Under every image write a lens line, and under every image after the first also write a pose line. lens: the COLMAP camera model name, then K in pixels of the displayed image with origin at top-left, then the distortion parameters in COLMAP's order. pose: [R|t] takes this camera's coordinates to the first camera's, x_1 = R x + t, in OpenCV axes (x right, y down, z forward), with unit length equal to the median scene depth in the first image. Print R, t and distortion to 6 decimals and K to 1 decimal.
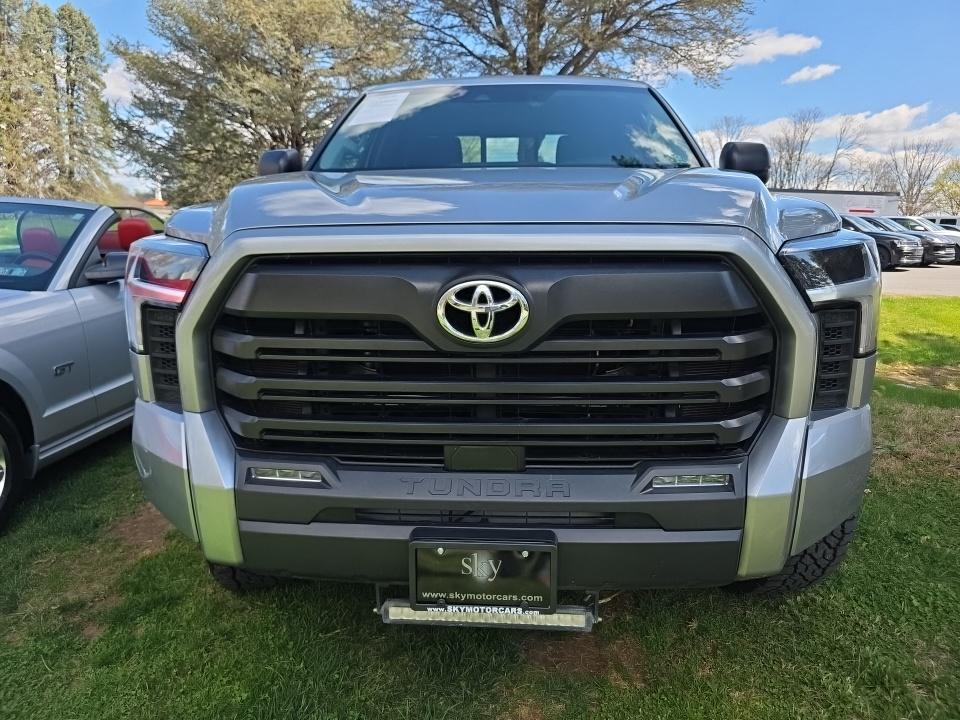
lens RADIAL K [[692.9, 0, 480.0], [0, 692.9, 360.0], [0, 0, 1]] dist [0.022476, -0.002313]
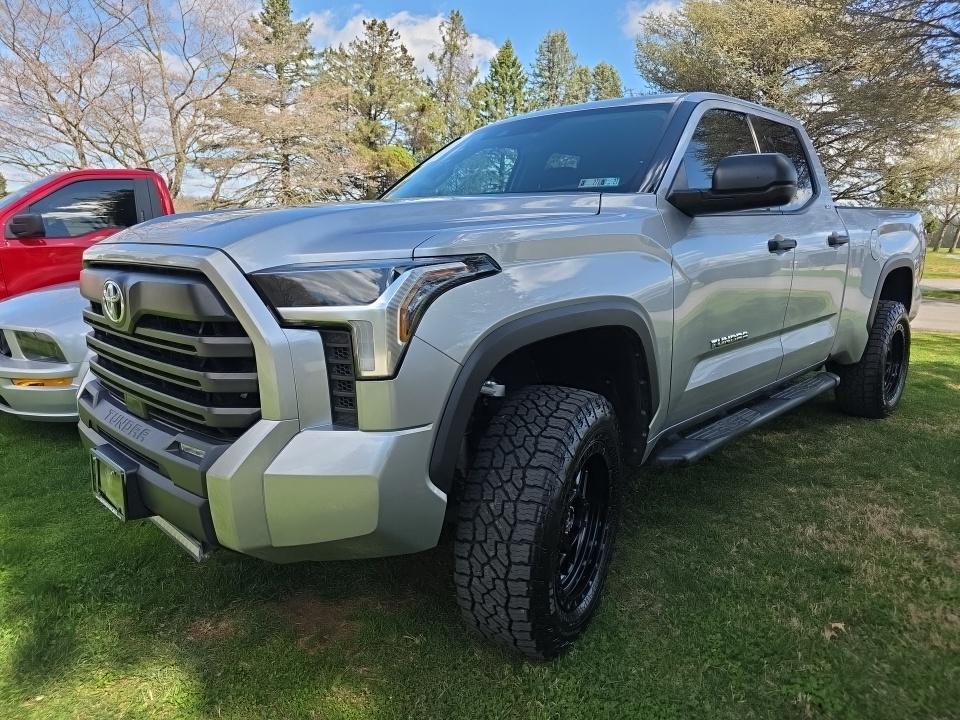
lens RADIAL K [[692.9, 0, 480.0], [0, 692.9, 360.0], [0, 0, 1]] dist [0.022476, -0.002313]
pose [[0.736858, 0.122480, -0.664860, 0.161766], [-0.144945, 0.989204, 0.021588, -0.009635], [0.660326, 0.080461, 0.746656, 0.042641]]
